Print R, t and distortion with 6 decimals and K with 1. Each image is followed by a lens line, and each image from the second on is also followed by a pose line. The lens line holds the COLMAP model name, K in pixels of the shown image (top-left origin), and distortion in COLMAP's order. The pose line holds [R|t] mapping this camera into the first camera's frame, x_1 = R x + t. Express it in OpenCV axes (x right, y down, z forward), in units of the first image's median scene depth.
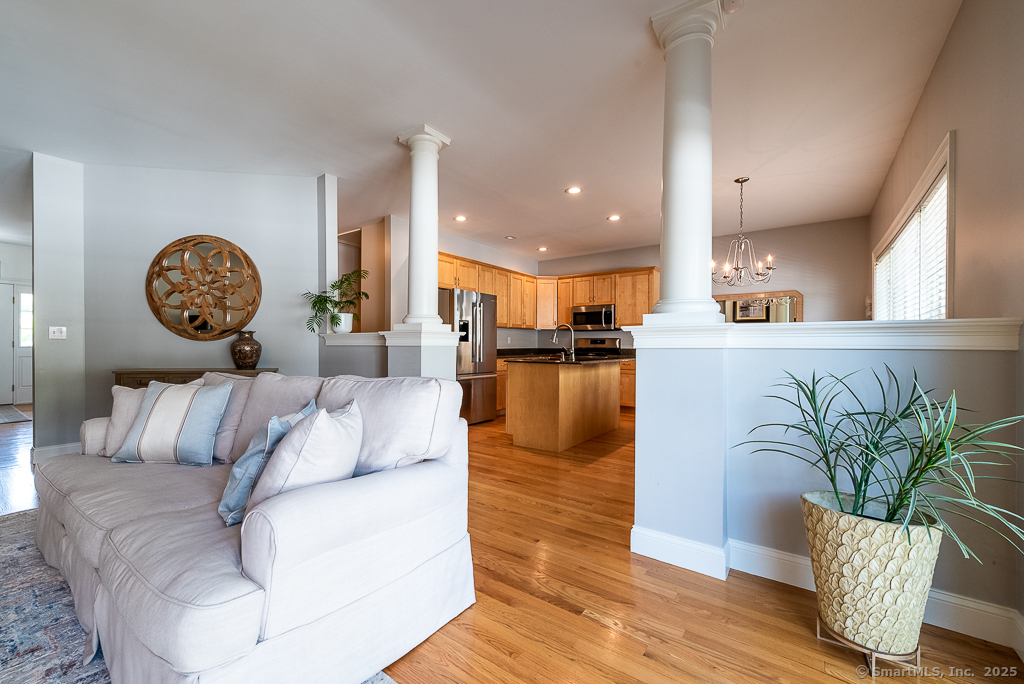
lens RADIAL K [[399.0, 0, 496.0], [0, 399.0, 351.2], [0, 0, 1]] dist [0.002925, 0.000003]
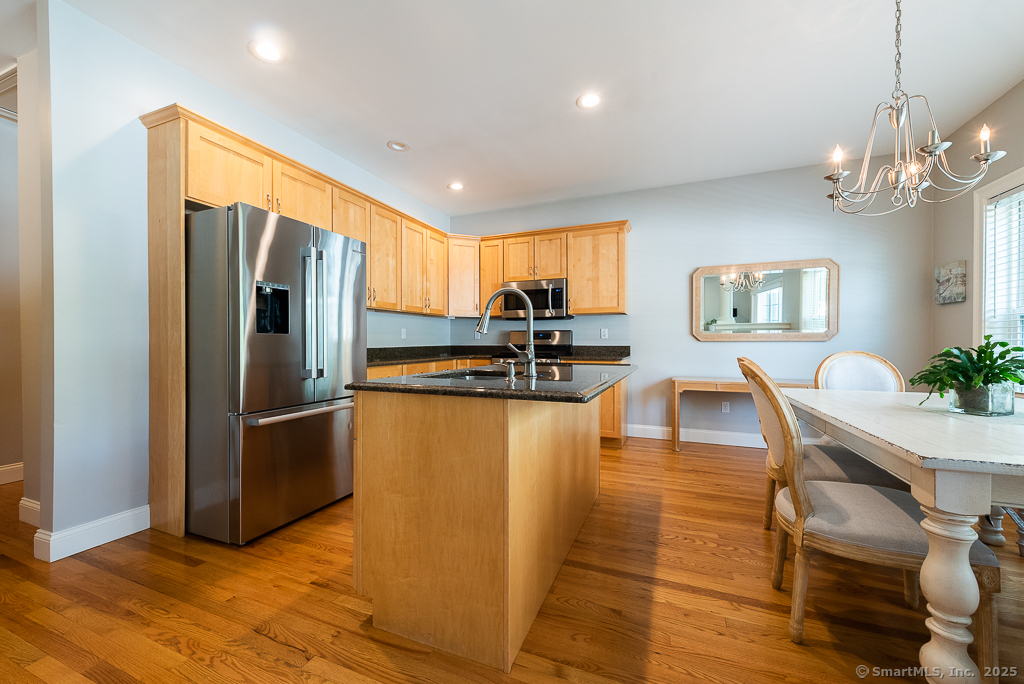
lens RADIAL K [[399.0, 0, 503.2], [0, 399.0, 346.8], [0, 0, 1]] dist [0.002925, 0.000003]
pose [[0.974171, -0.007644, 0.225684, 0.045613], [0.008142, 0.999966, -0.001272, -0.004771], [-0.225667, 0.003077, 0.974200, 0.380691]]
